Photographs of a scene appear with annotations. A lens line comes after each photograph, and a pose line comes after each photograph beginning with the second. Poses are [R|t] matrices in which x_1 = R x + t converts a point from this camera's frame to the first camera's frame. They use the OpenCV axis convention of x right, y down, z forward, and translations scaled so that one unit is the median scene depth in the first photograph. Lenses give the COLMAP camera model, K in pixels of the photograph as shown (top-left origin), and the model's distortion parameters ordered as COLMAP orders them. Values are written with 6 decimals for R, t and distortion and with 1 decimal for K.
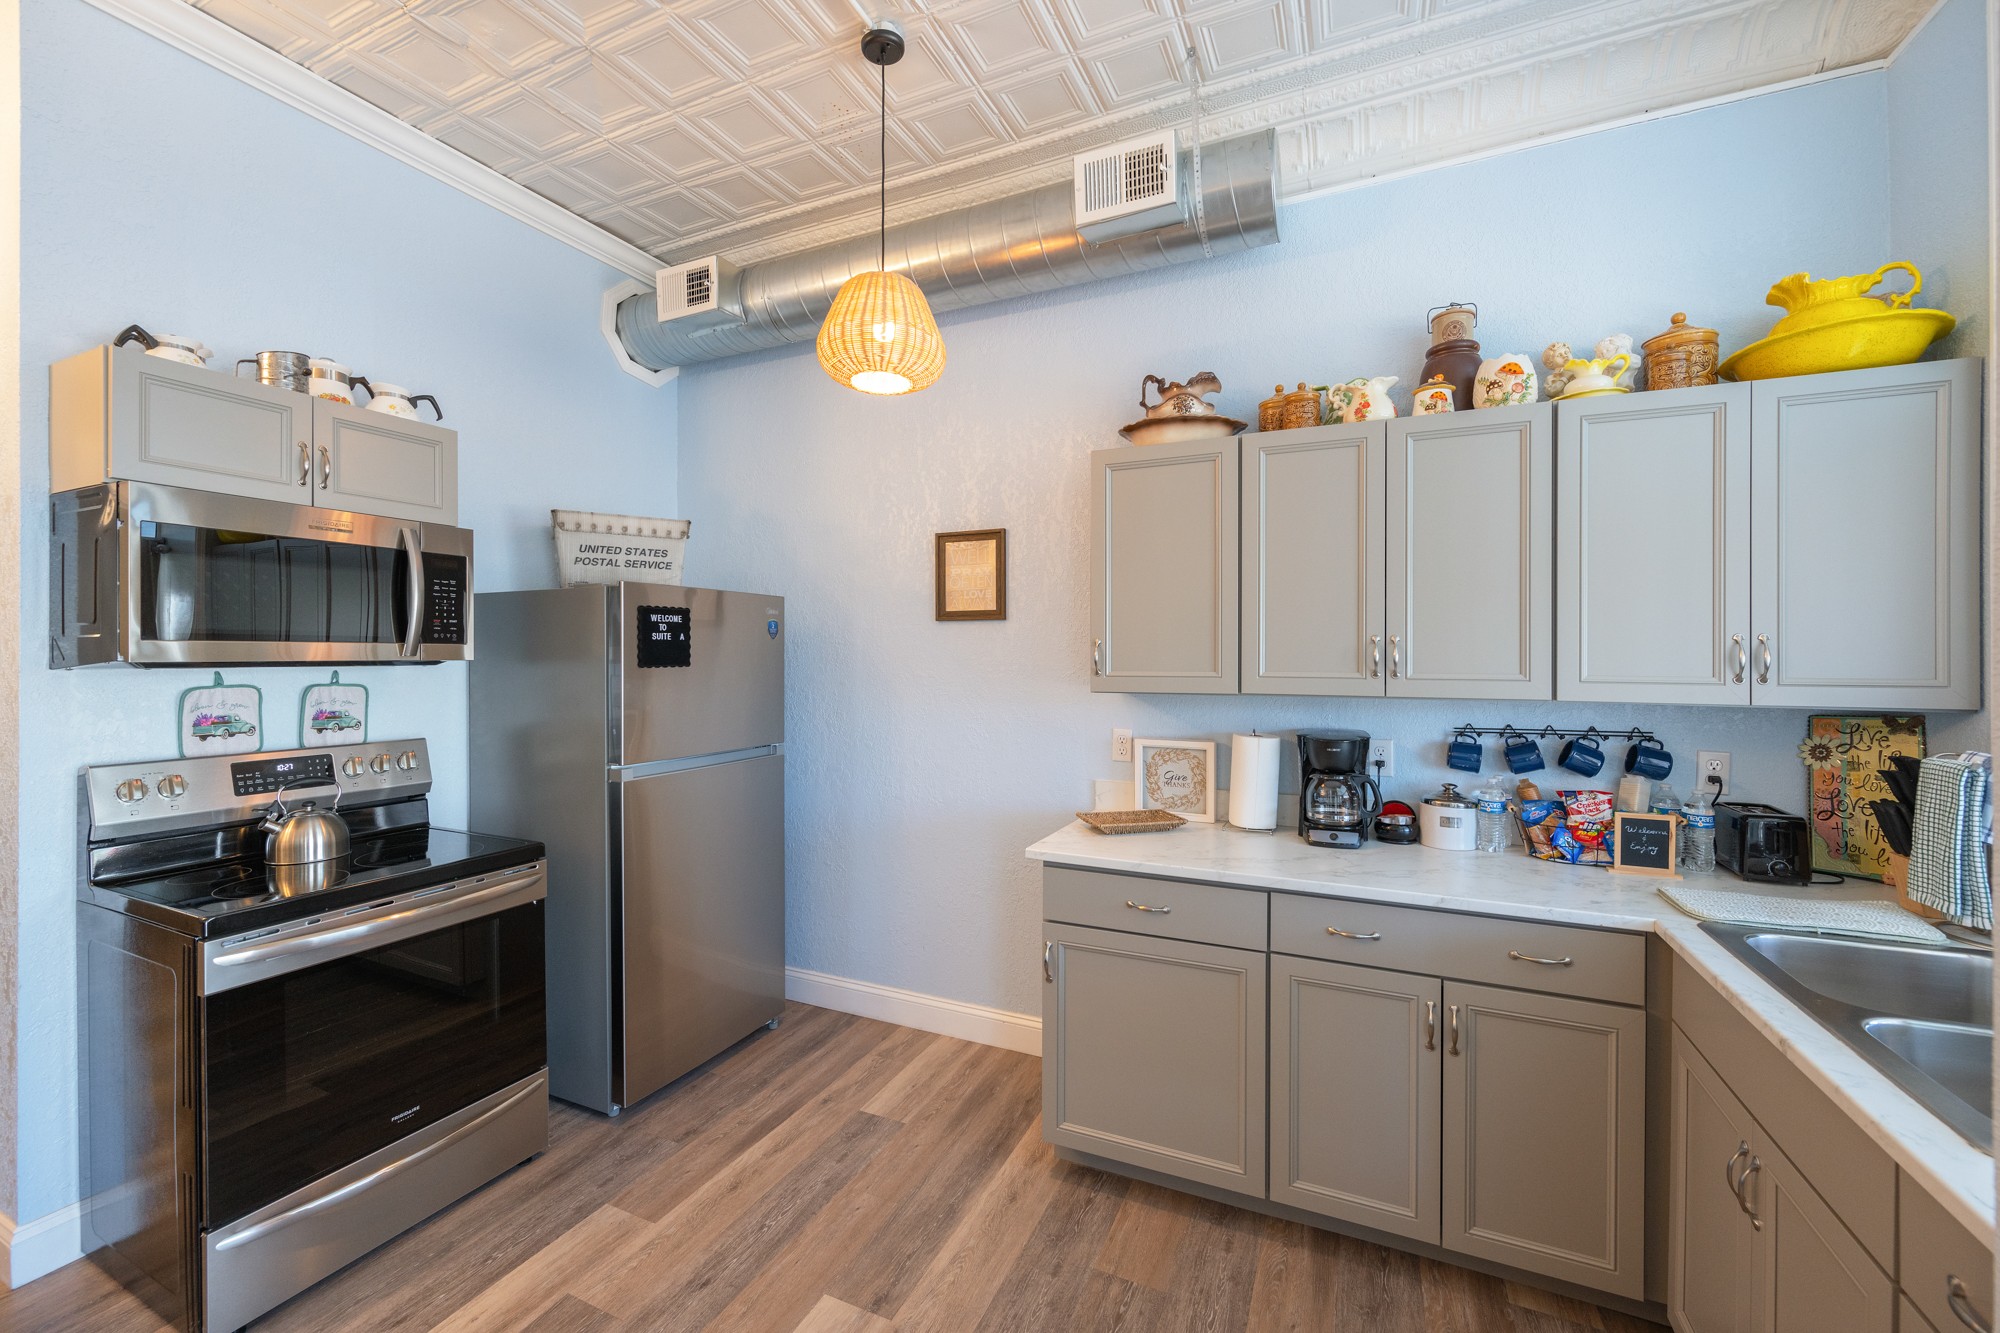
lens RADIAL K [[817.3, 0, 996.4], [0, 817.3, 660.2], [0, 0, 1]] dist [0.001326, 0.000195]
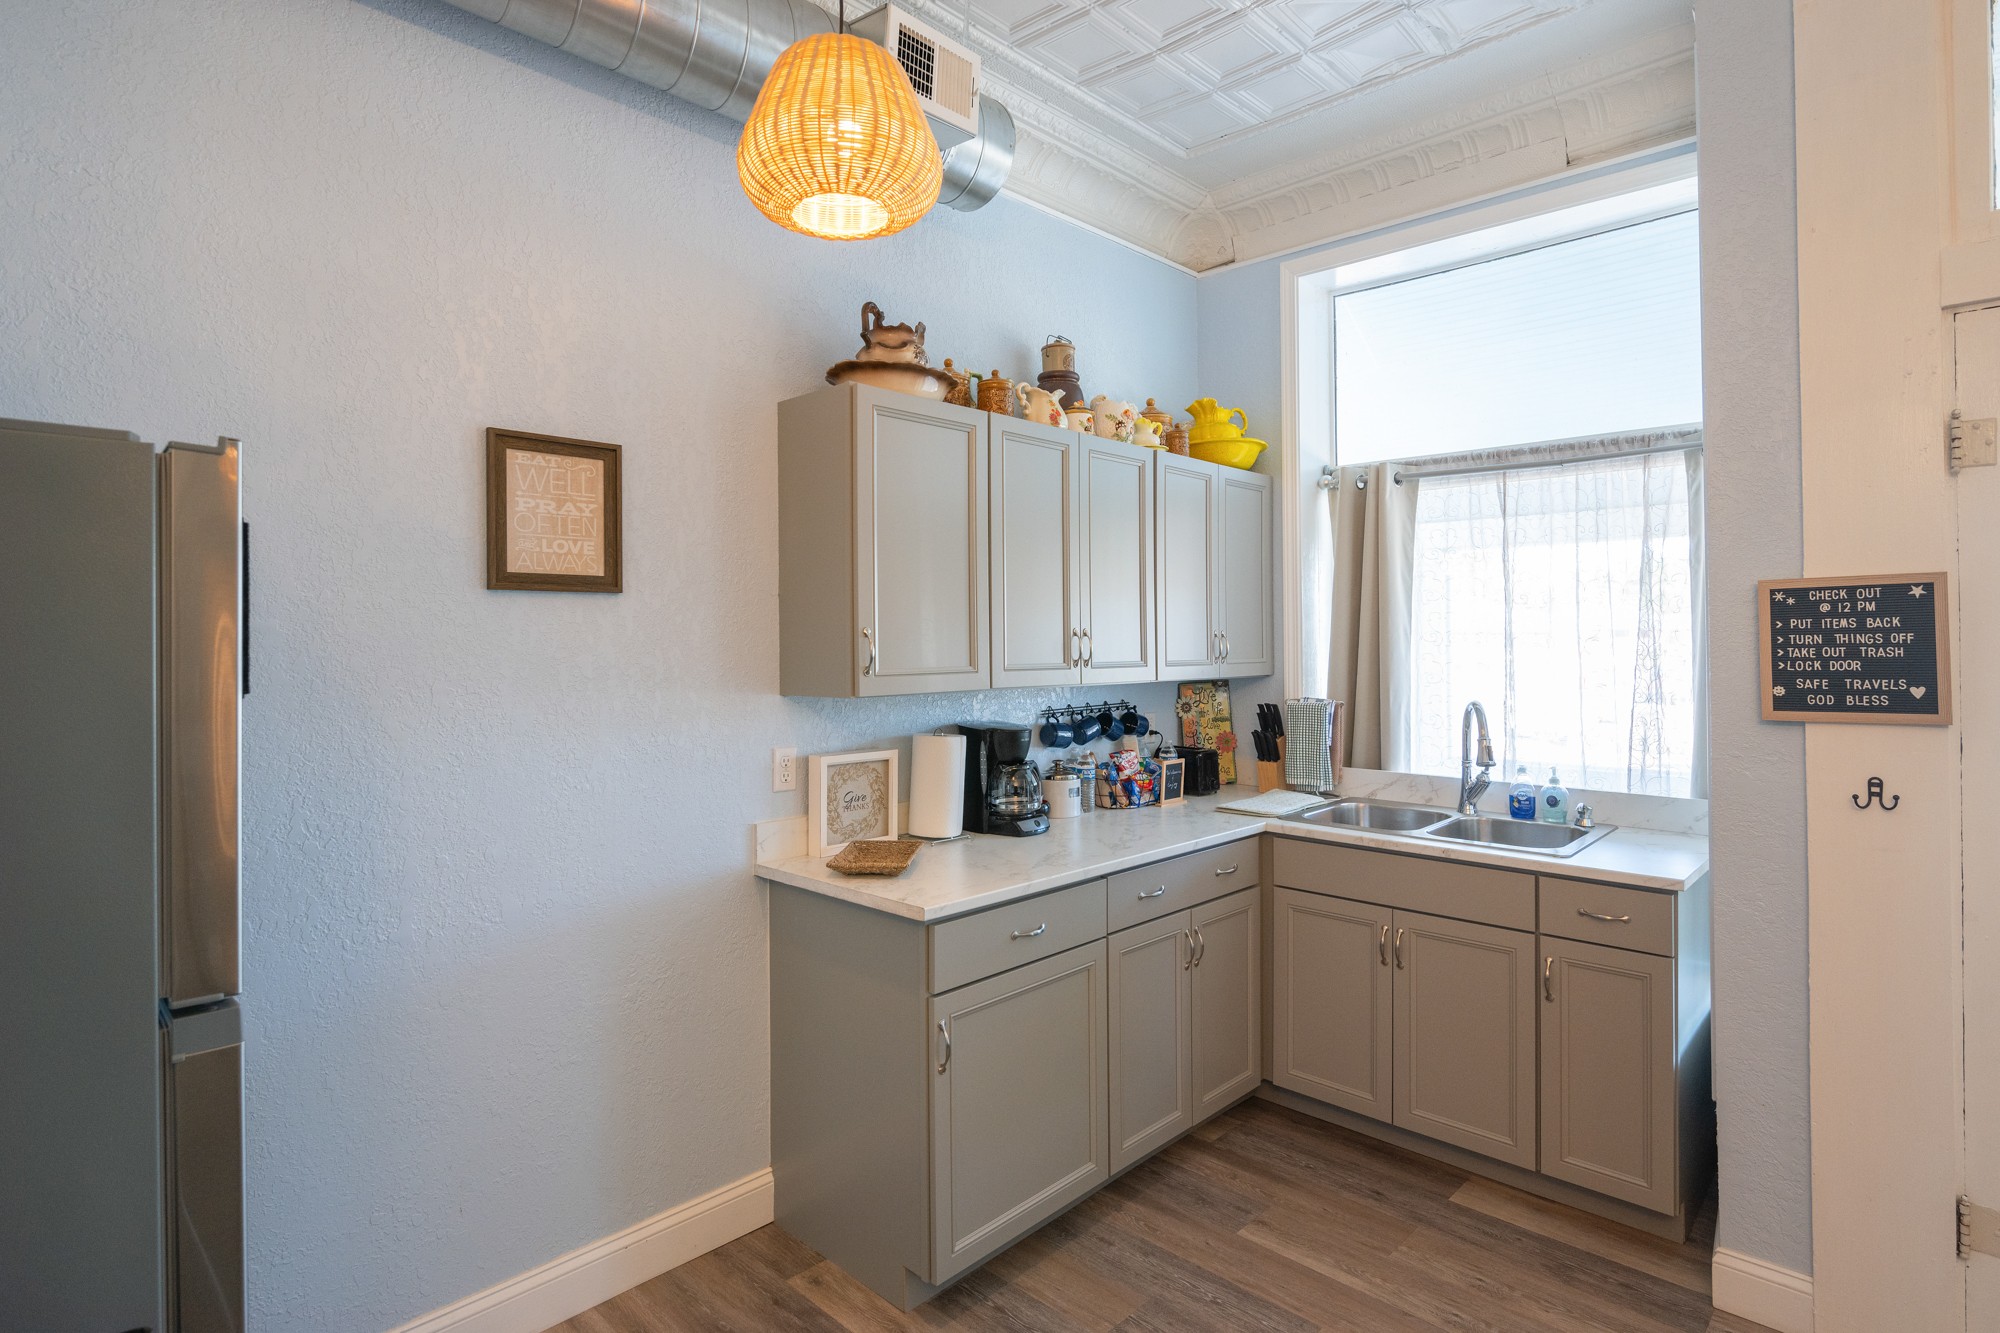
lens RADIAL K [[1036.5, 0, 1021.1], [0, 1036.5, 635.5], [0, 0, 1]] dist [0.002643, 0.000279]
pose [[0.312264, 0.001611, 0.949994, -0.812211], [0.008996, 0.999949, -0.004652, -0.014086], [-0.949953, 0.009999, 0.312233, 0.595273]]
